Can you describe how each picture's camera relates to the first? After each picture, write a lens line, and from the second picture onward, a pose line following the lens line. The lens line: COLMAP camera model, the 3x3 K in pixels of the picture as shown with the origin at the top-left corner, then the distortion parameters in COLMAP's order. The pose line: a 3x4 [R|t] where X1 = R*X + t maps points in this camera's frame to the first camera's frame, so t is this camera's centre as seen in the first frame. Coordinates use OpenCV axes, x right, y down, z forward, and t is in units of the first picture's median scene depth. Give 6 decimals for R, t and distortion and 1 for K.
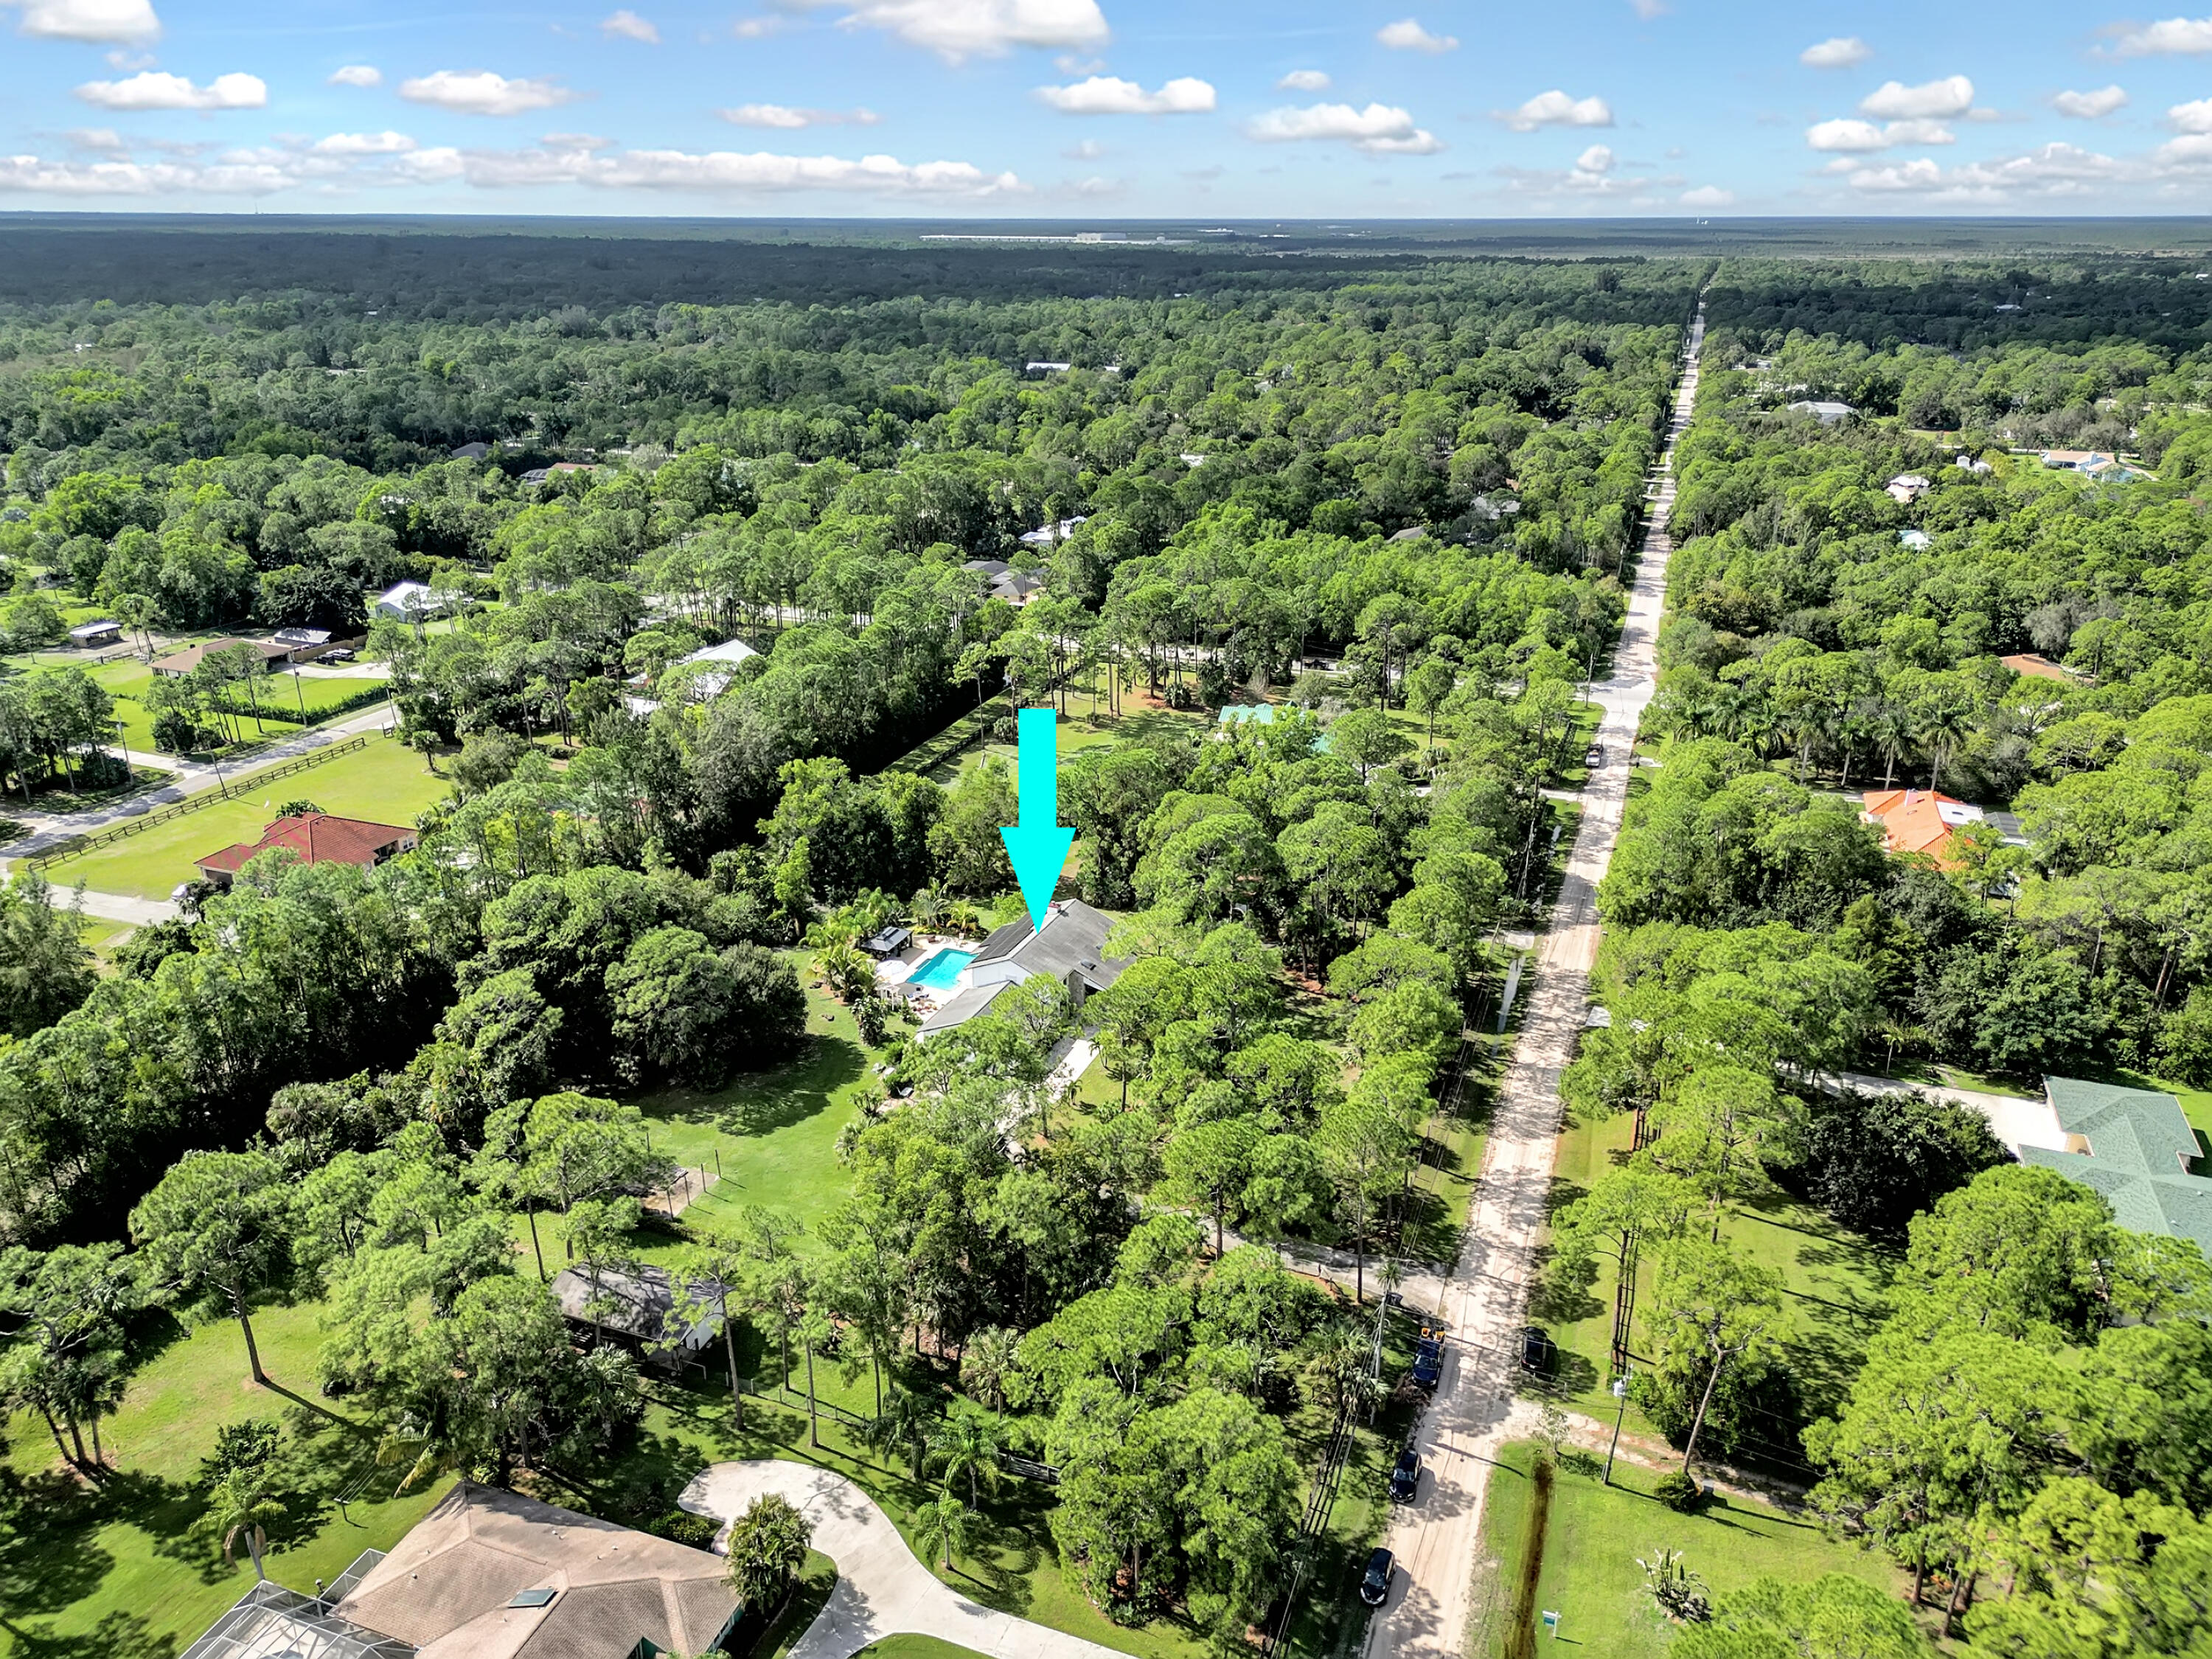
lens RADIAL K [[1500.2, 0, 1092.1], [0, 1500.2, 838.6], [0, 0, 1]] dist [0.087034, -0.079809]
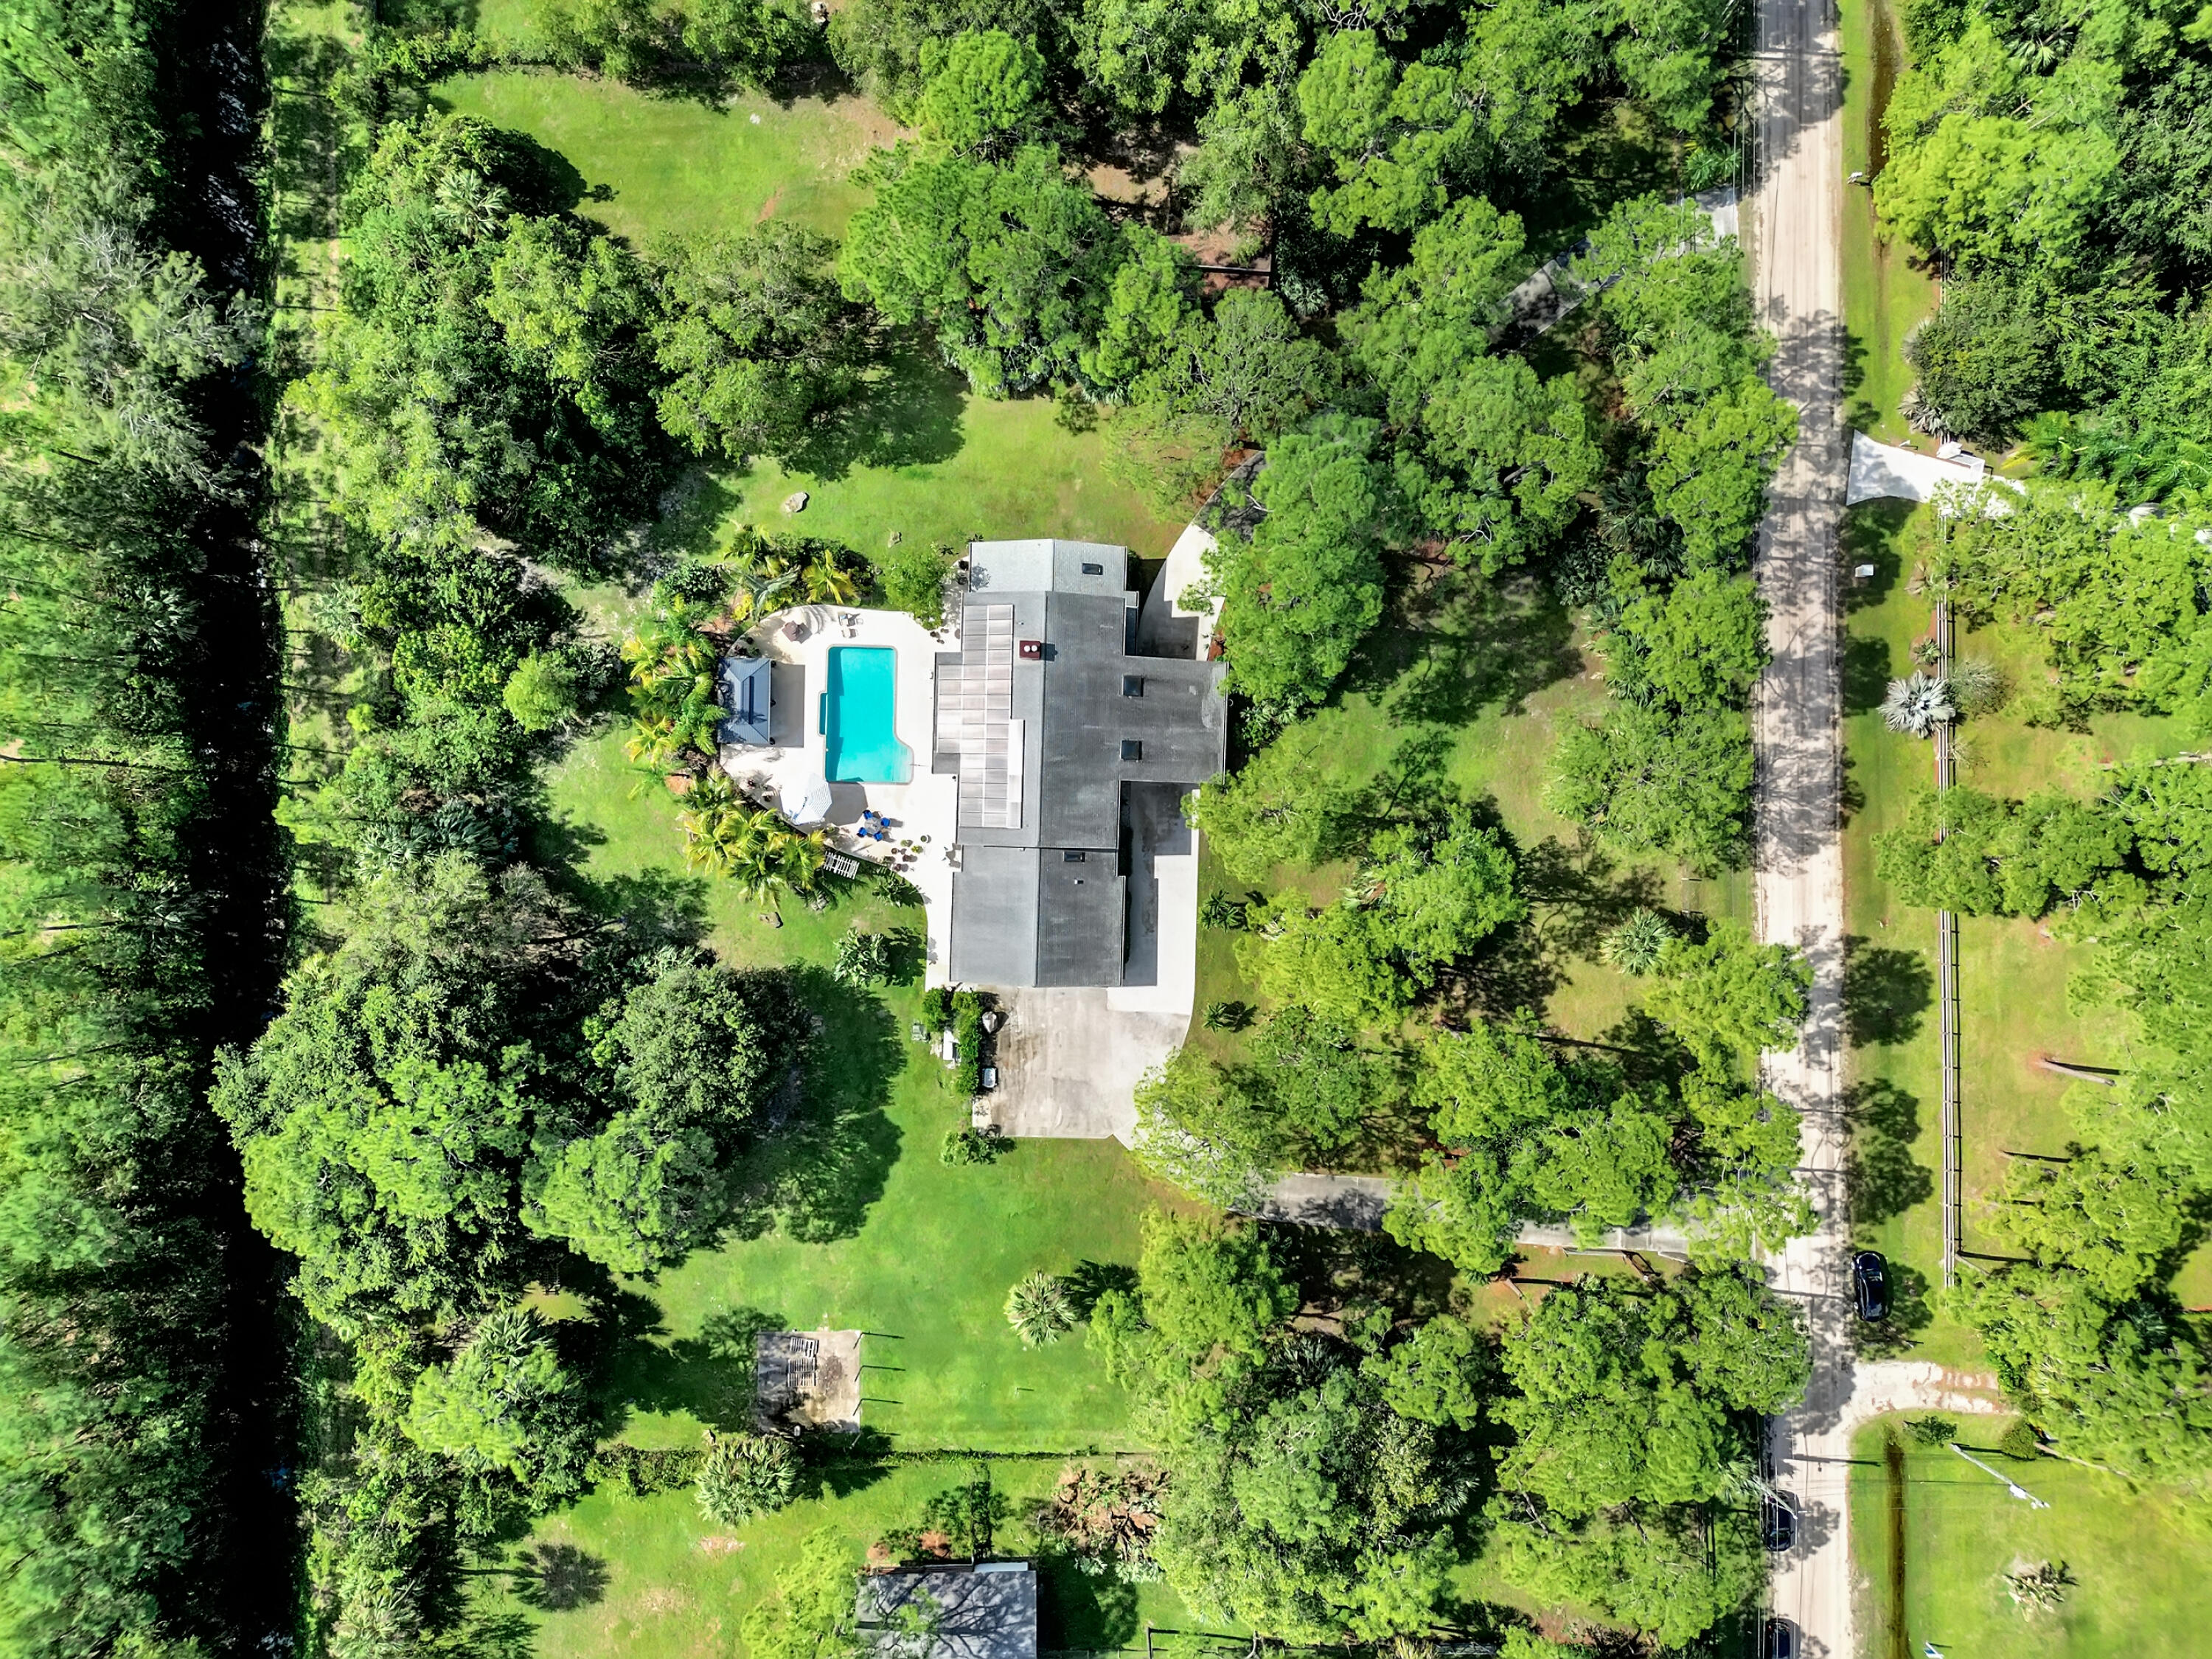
lens RADIAL K [[1500.2, 0, 1092.1], [0, 1500.2, 838.6], [0, 0, 1]] dist [0.087034, -0.079809]
pose [[0.927854, -0.372929, -0.003382, -0.025020], [0.143892, 0.349612, 0.925779, -0.407781], [-0.344067, -0.859474, 0.378050, 0.619865]]
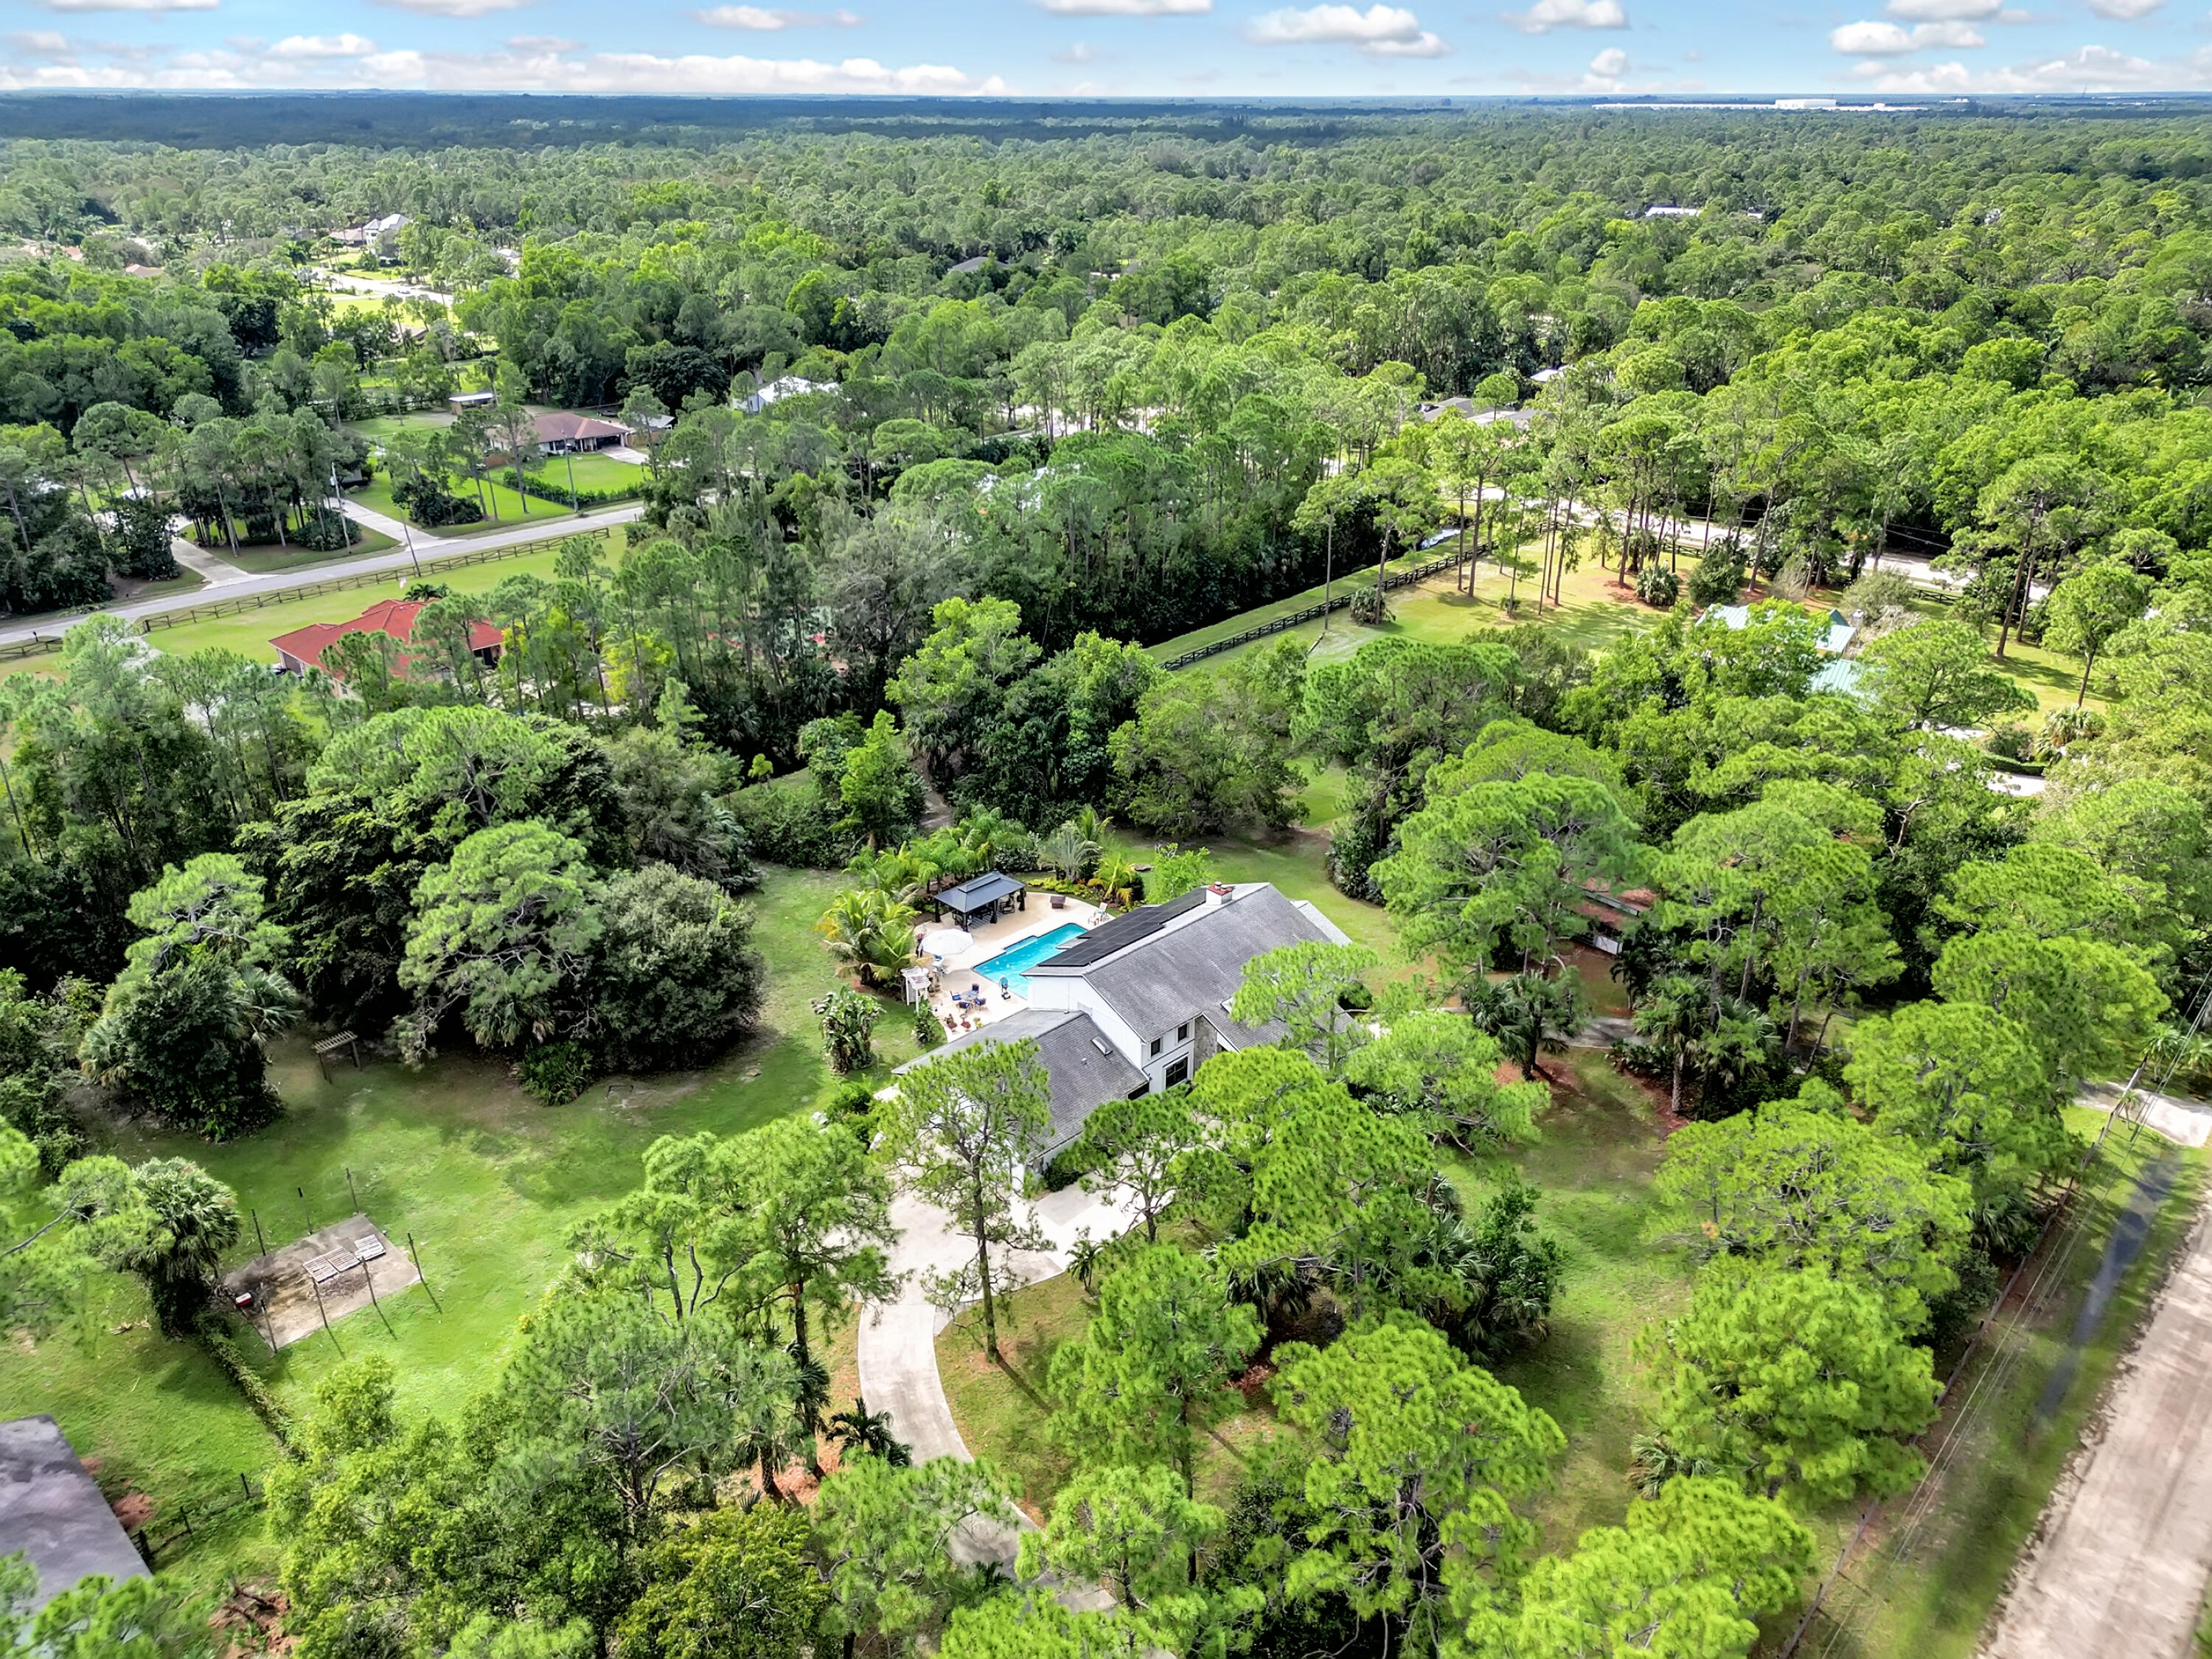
lens RADIAL K [[1500.2, 0, 1092.1], [0, 1500.2, 838.6], [0, 0, 1]] dist [0.087034, -0.079809]
pose [[0.924758, 0.166519, -0.342191, 0.108249], [-0.141871, 0.985216, 0.096030, -0.019708], [0.353123, -0.040257, 0.934710, 0.394783]]
